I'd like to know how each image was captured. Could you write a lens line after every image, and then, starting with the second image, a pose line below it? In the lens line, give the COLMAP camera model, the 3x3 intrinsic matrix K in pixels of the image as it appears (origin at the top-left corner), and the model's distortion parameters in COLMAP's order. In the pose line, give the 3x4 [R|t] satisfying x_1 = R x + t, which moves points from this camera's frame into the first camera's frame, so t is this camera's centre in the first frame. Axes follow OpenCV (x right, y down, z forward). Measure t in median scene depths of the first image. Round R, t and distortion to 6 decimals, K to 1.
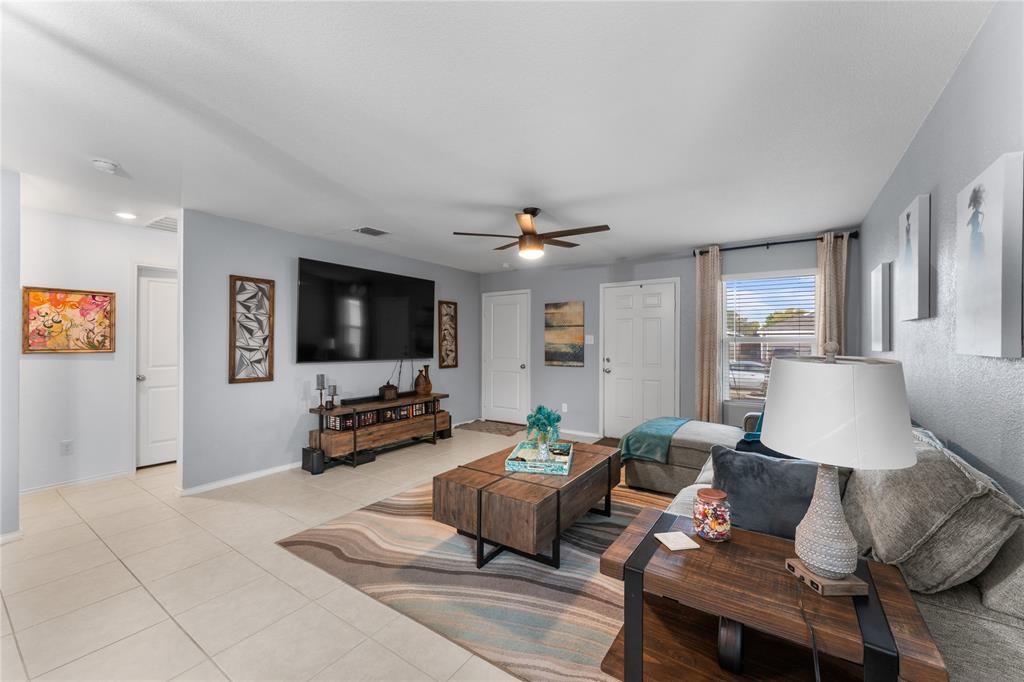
lens RADIAL K [[409.3, 0, 505.3], [0, 409.3, 344.9], [0, 0, 1]] dist [-0.001694, -0.000519]
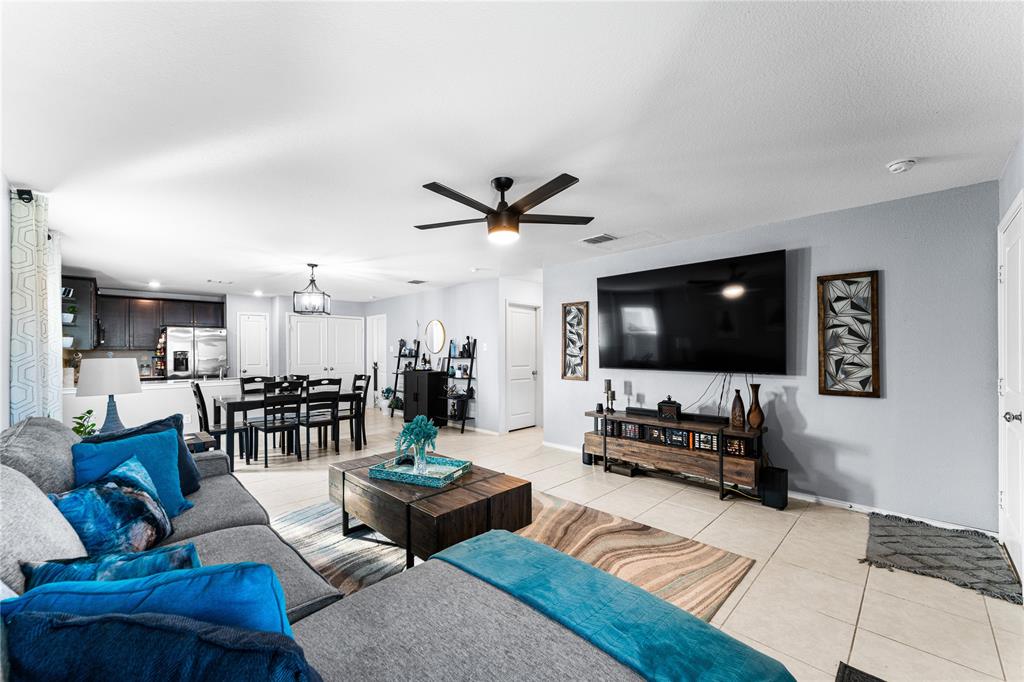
lens RADIAL K [[409.3, 0, 505.3], [0, 409.3, 344.9], [0, 0, 1]] dist [-0.001694, -0.000519]
pose [[-0.188774, -0.020638, -0.981804, 0.570286], [-0.006352, 0.999784, -0.019795, 0.002503], [0.982000, 0.002500, -0.188864, 0.784796]]
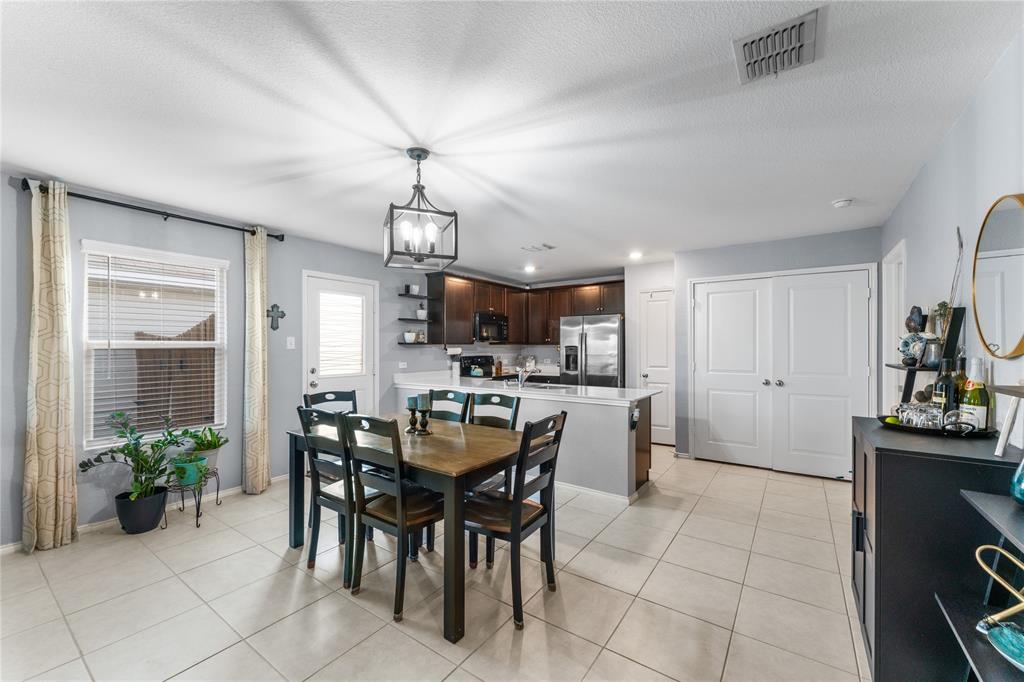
lens RADIAL K [[409.3, 0, 505.3], [0, 409.3, 344.9], [0, 0, 1]] dist [-0.001694, -0.000519]
pose [[-0.999899, -0.001550, 0.014157, -0.448291], [-0.001490, 0.999990, 0.004233, -0.005058], [-0.014164, 0.004211, -0.999891, 0.573336]]
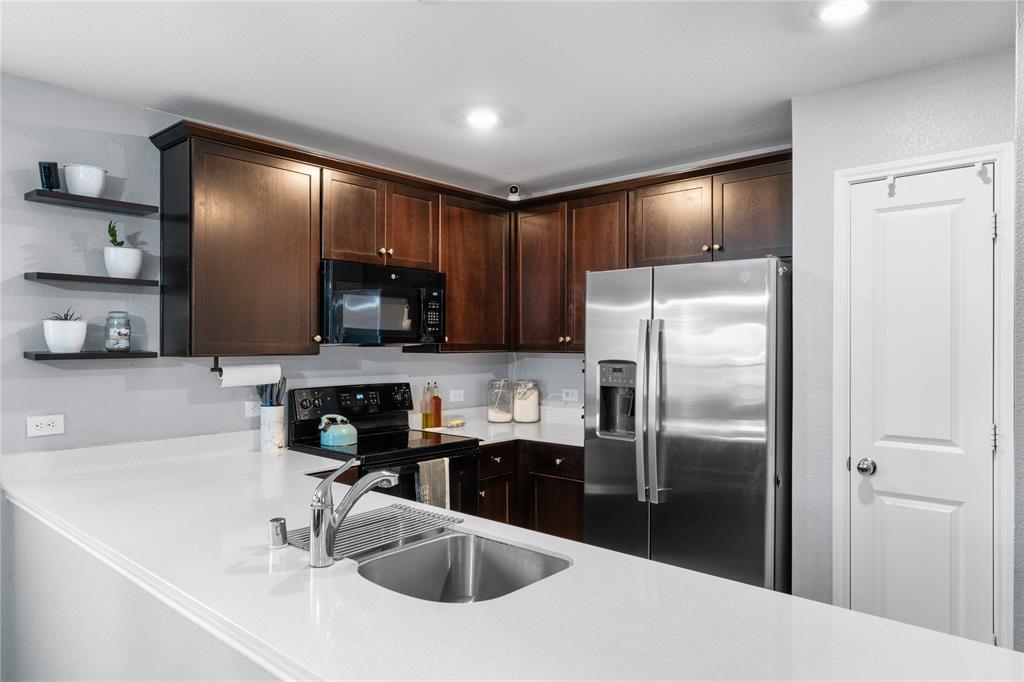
lens RADIAL K [[654.4, 0, 512.0], [0, 654.4, 341.0], [0, 0, 1]] dist [-0.002950, -0.002625]
pose [[-0.993326, -0.002221, 0.115320, -0.592858], [-0.001192, 0.999959, 0.008997, -0.019820], [-0.115335, 0.008799, -0.993288, 0.009512]]
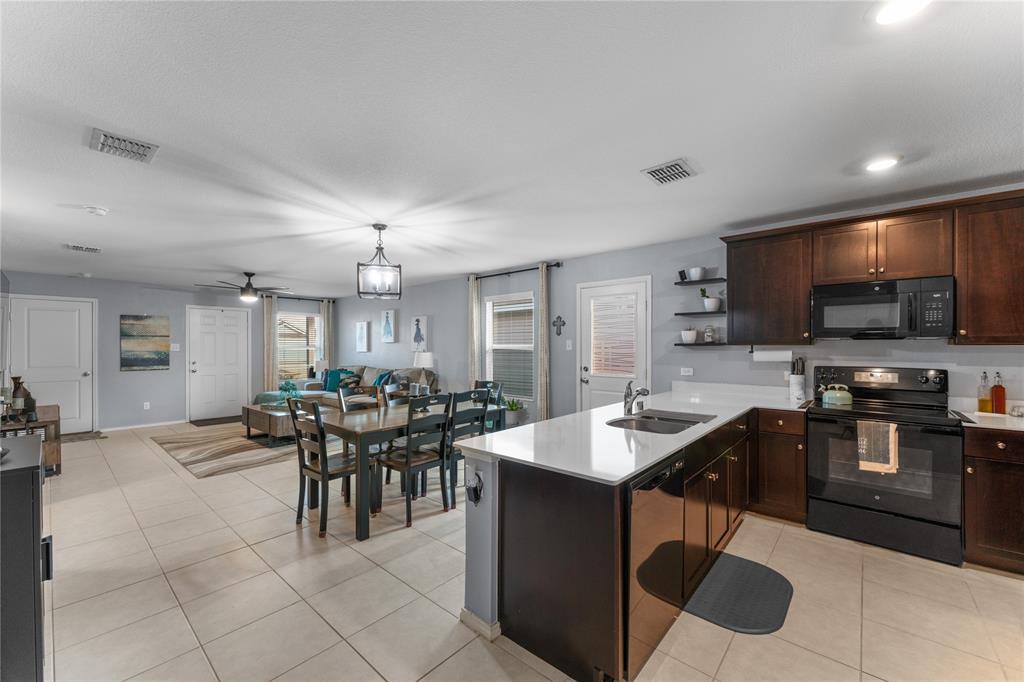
lens RADIAL K [[409.3, 0, 505.3], [0, 409.3, 344.9], [0, 0, 1]] dist [-0.001694, -0.000519]
pose [[0.122279, 0.000200, 0.992496, -1.029143], [0.012770, 0.999917, -0.001774, -0.005892], [-0.992414, 0.012891, 0.122266, -0.190519]]
